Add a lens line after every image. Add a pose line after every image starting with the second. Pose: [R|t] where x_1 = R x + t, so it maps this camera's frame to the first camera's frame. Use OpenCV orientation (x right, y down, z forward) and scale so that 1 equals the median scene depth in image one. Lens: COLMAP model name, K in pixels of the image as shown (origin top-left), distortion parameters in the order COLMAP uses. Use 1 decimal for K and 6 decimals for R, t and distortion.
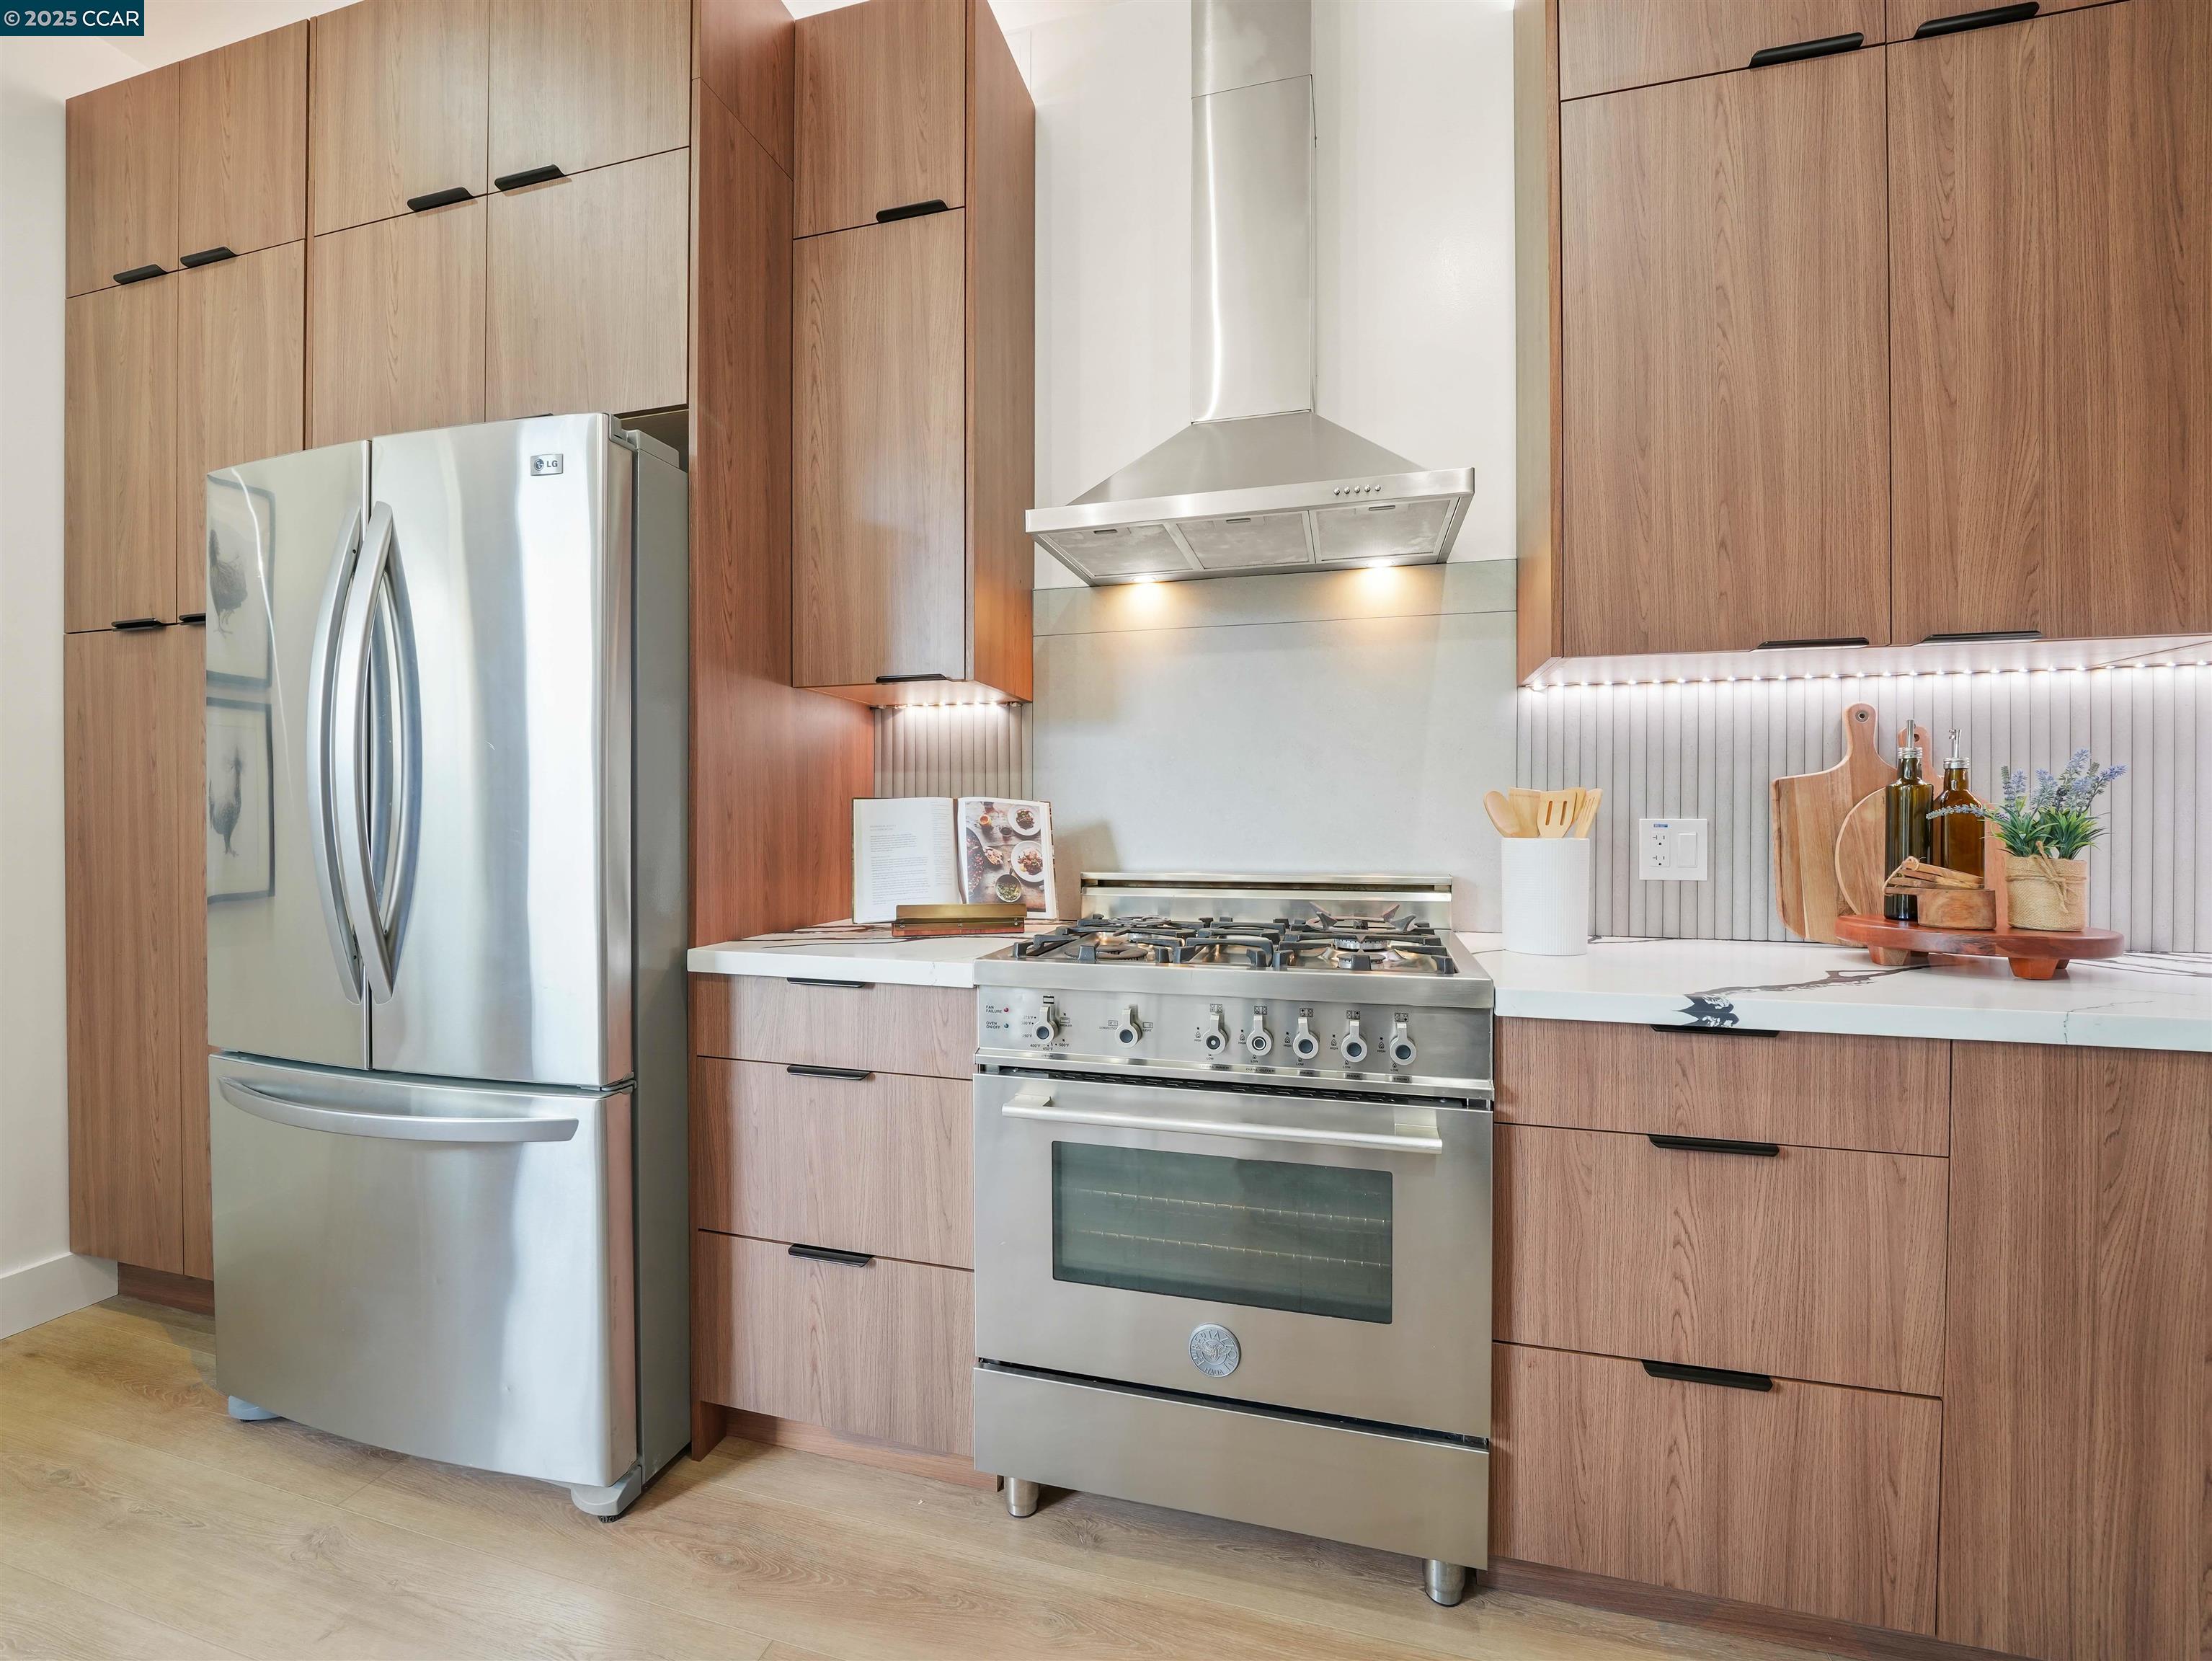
lens RADIAL K [[940.5, 0, 1097.0], [0, 940.5, 825.1], [0, 0, 1]] dist [-0.018218, -0.000065]
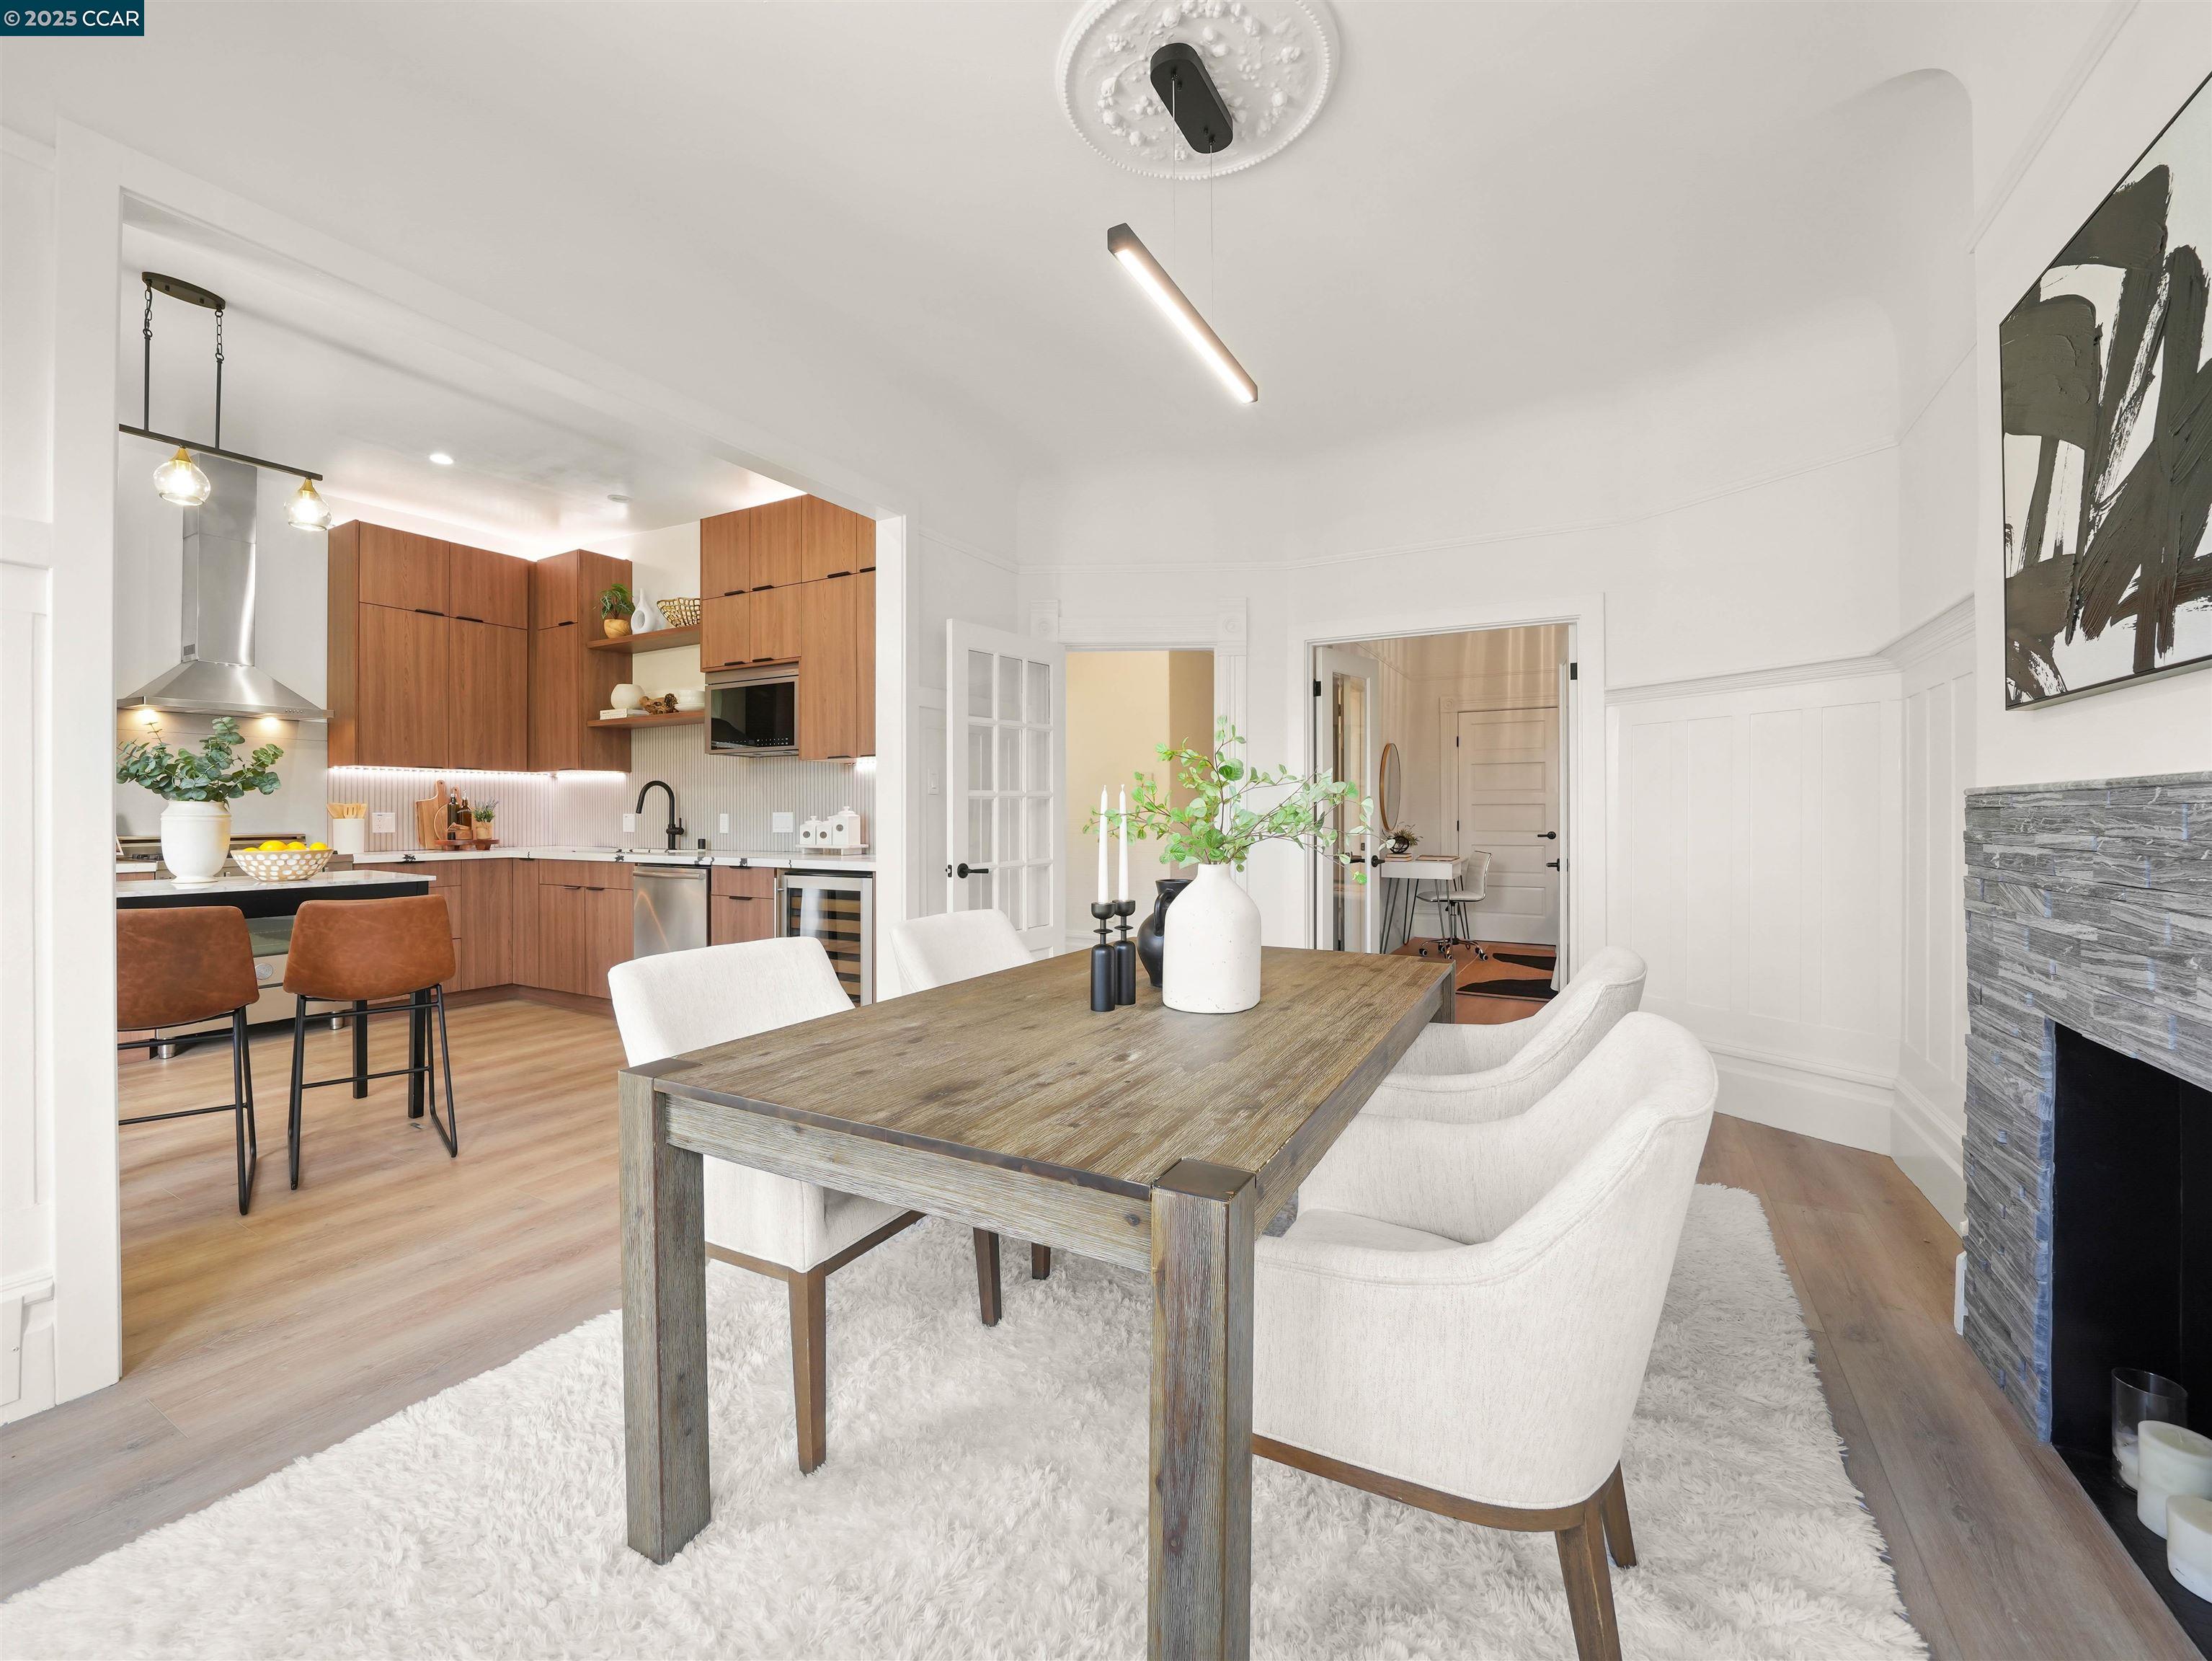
lens RADIAL K [[940.5, 0, 1118.5], [0, 940.5, 810.9], [0, 0, 1]] dist [-0.018218, -0.000065]
pose [[0.235992, 0.001556, 0.971754, -2.207929], [0.009851, 0.999943, -0.003994, 0.027832], [-0.971705, 0.010516, 0.235963, -2.570800]]
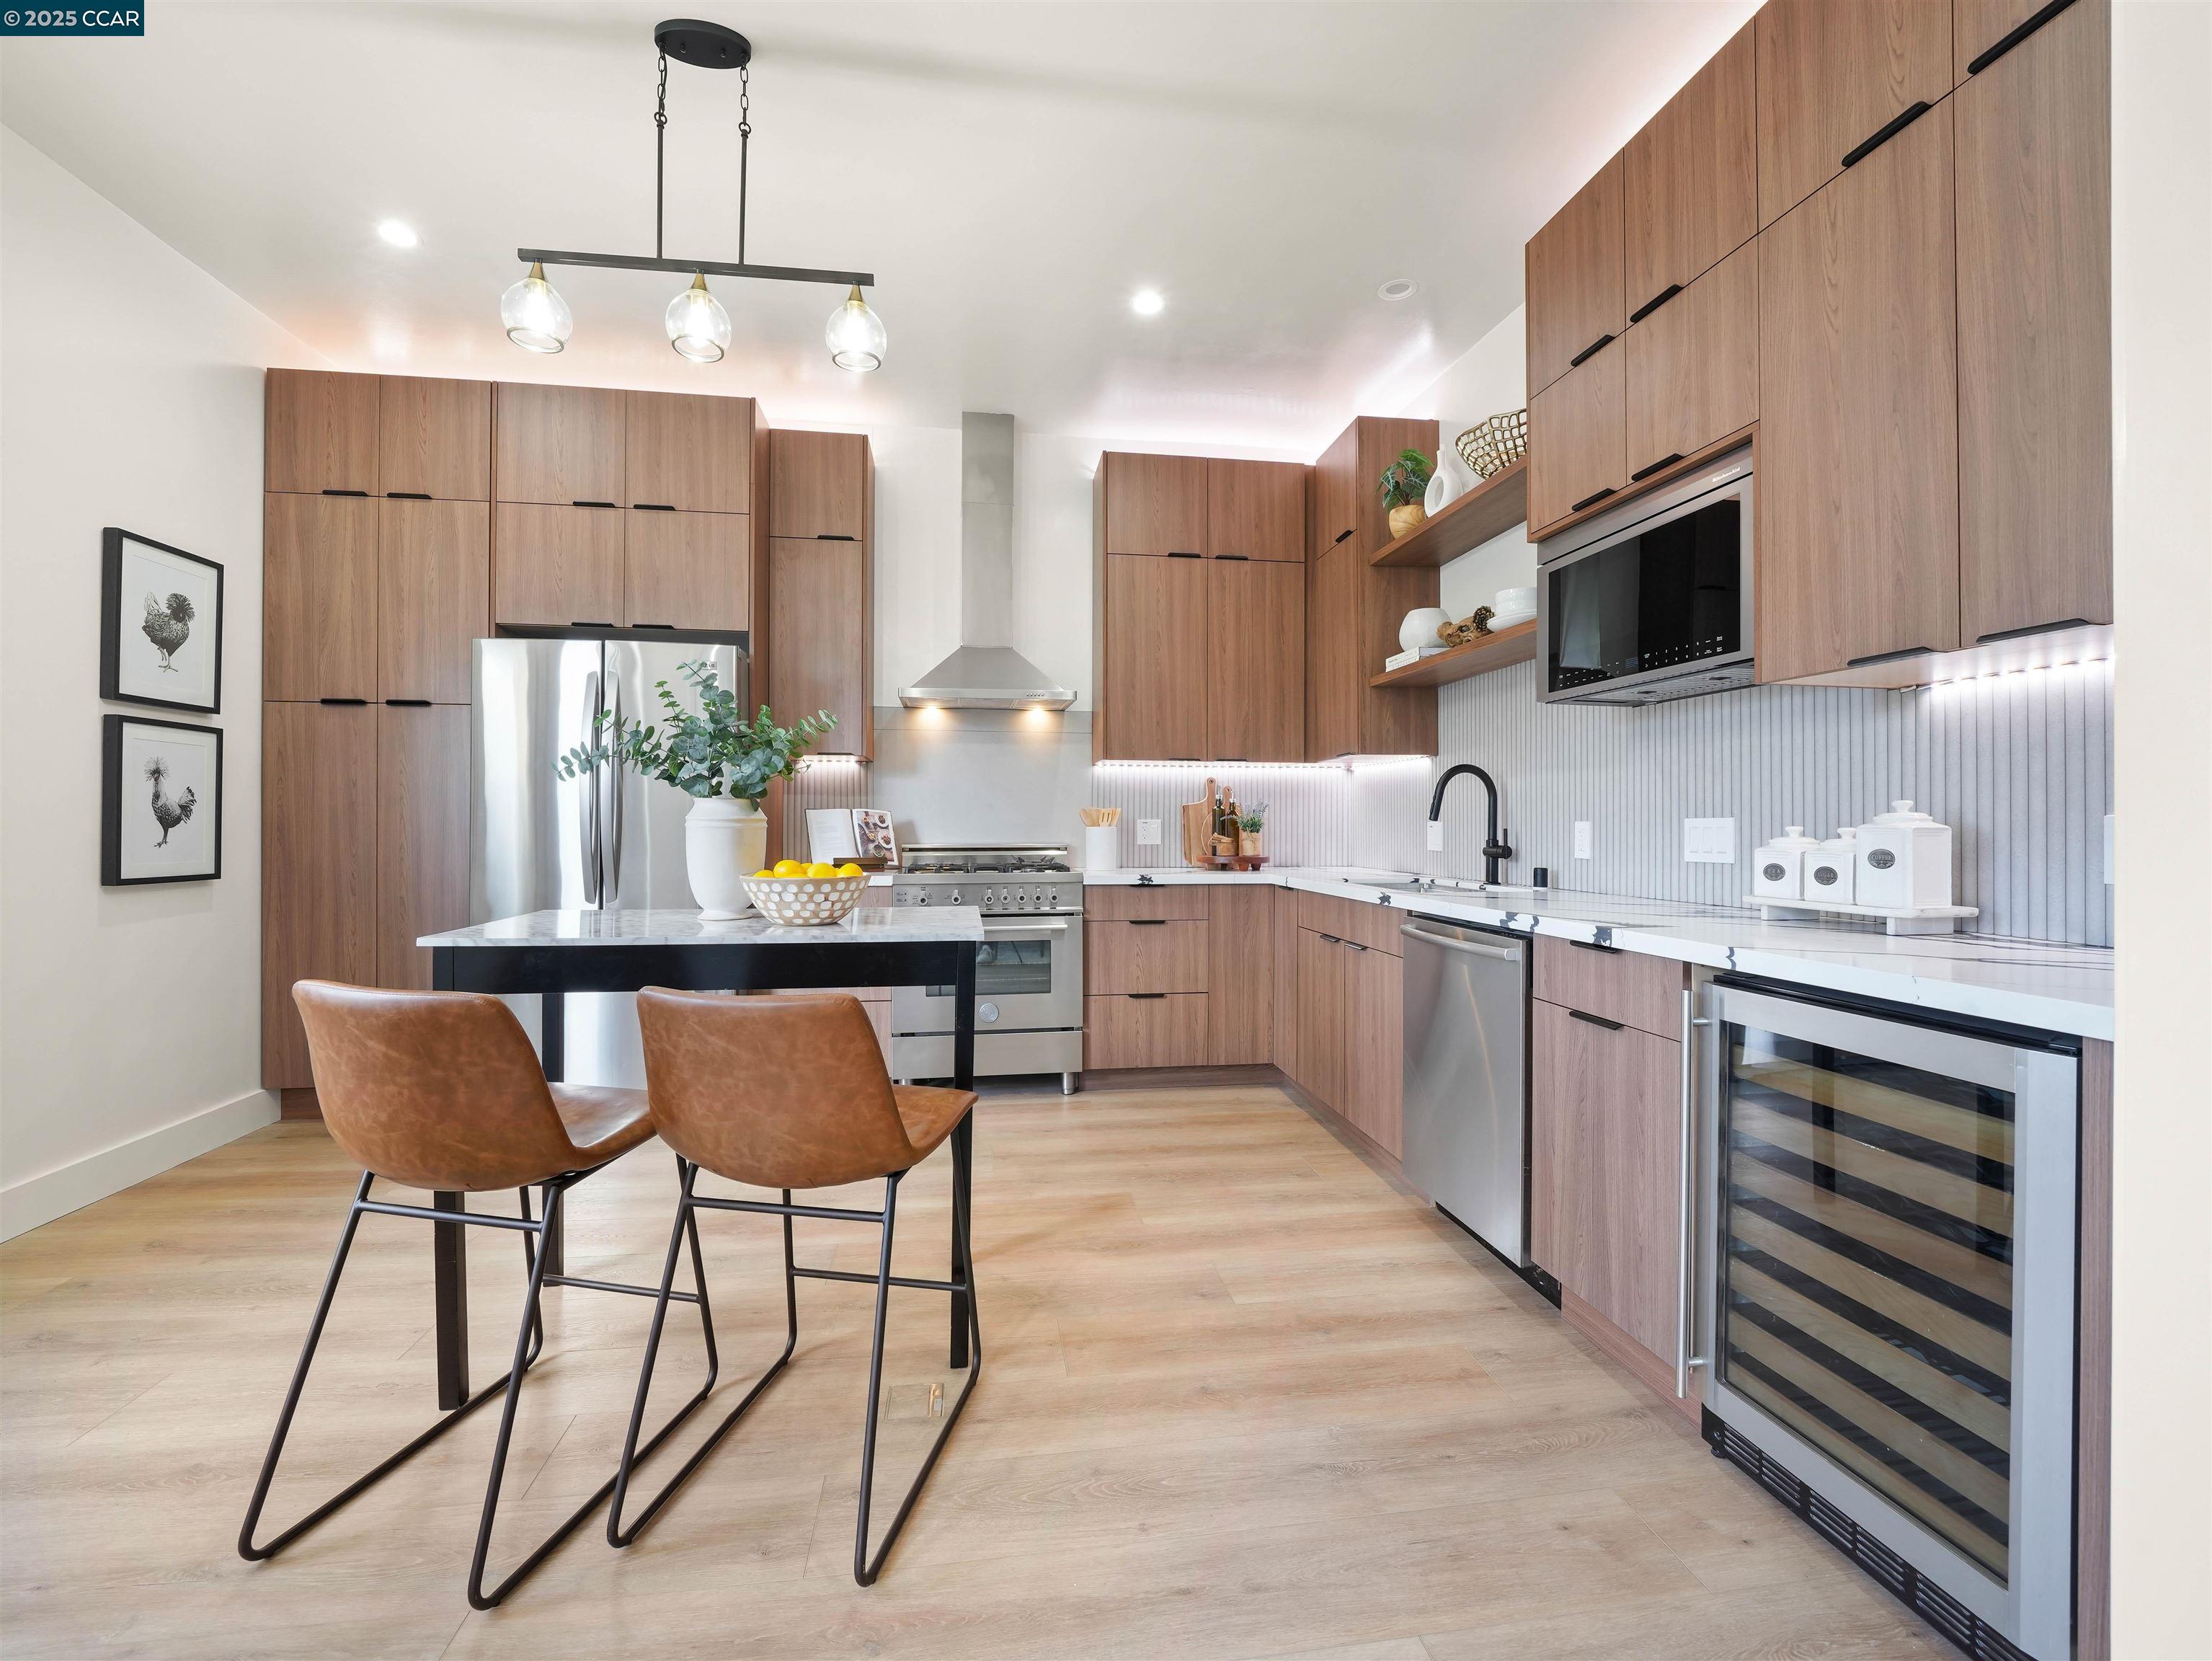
lens RADIAL K [[940.5, 0, 1102.2], [0, 940.5, 824.3], [0, 0, 1]] dist [-0.018218, -0.000065]
pose [[0.914985, 0.002221, 0.403482, -0.629844], [0.000827, 0.999972, -0.007380, 0.028143], [-0.403487, 0.007086, 0.914958, -1.527132]]
